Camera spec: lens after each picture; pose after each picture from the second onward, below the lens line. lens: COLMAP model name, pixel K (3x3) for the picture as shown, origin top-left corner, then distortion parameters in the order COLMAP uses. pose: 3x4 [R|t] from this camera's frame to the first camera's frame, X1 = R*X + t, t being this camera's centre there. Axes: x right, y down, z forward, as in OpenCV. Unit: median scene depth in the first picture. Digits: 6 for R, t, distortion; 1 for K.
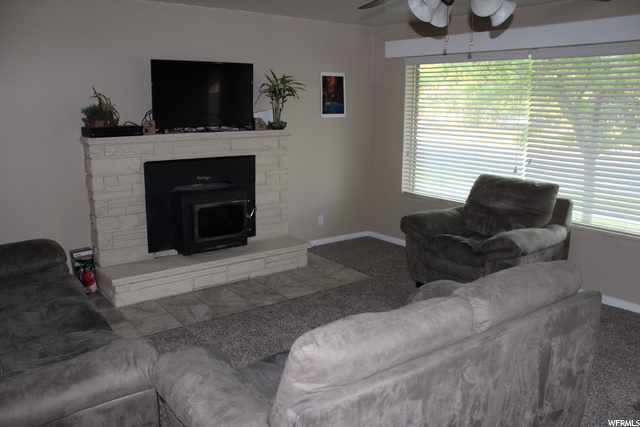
lens RADIAL K [[561.9, 0, 320.0], [0, 561.9, 213.5], [0, 0, 1]] dist [-0.013141, -0.002713]
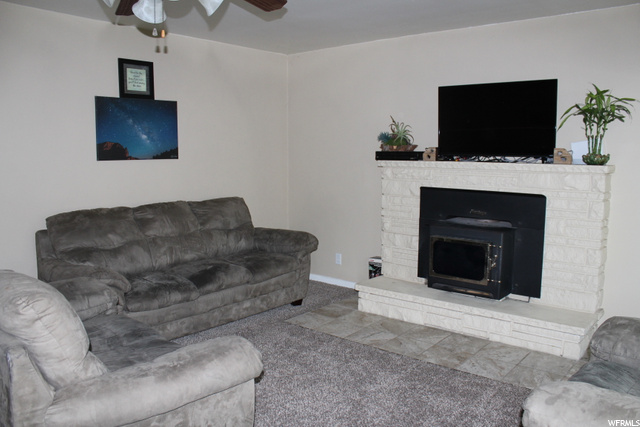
lens RADIAL K [[561.9, 0, 320.0], [0, 561.9, 213.5], [0, 0, 1]] dist [-0.013141, -0.002713]
pose [[0.236692, 0.123119, -0.963752, 0.620664], [-0.196039, 0.977589, 0.076741, -0.084565], [0.951602, 0.170769, 0.255523, 0.555686]]
